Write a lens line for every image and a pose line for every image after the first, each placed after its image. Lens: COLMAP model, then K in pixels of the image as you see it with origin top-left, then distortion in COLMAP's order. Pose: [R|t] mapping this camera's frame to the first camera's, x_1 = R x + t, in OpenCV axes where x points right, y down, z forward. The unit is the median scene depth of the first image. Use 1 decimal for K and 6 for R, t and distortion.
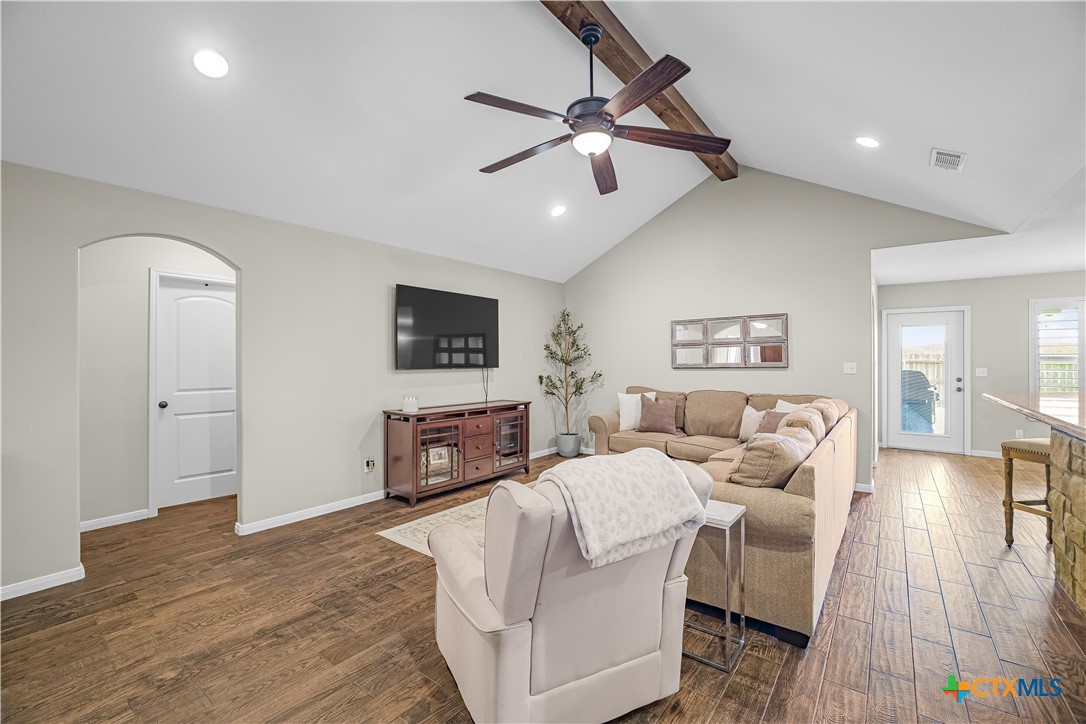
lens RADIAL K [[477.7, 0, 547.8], [0, 477.7, 356.5], [0, 0, 1]] dist [-0.022706, 0.008839]
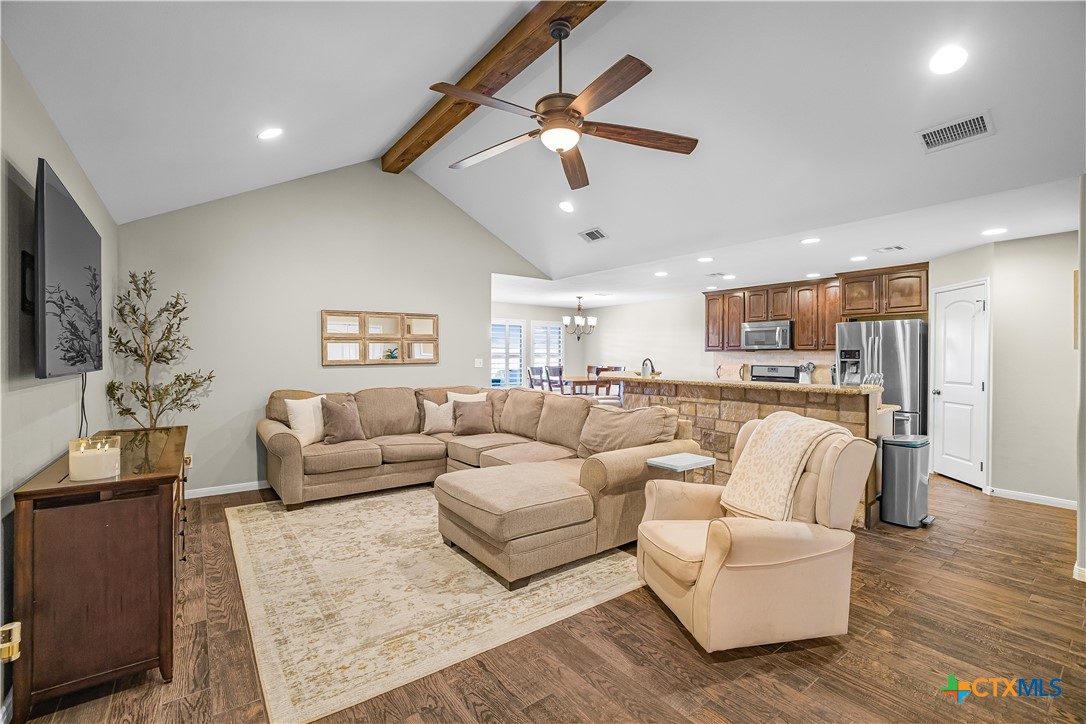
lens RADIAL K [[477.7, 0, 544.8], [0, 477.7, 363.7], [0, 0, 1]] dist [-0.022706, 0.008839]
pose [[0.249449, -0.008736, 0.968349, -0.505406], [-0.008940, 0.999896, 0.011323, 0.008627], [-0.968347, -0.011482, 0.249345, 0.449375]]
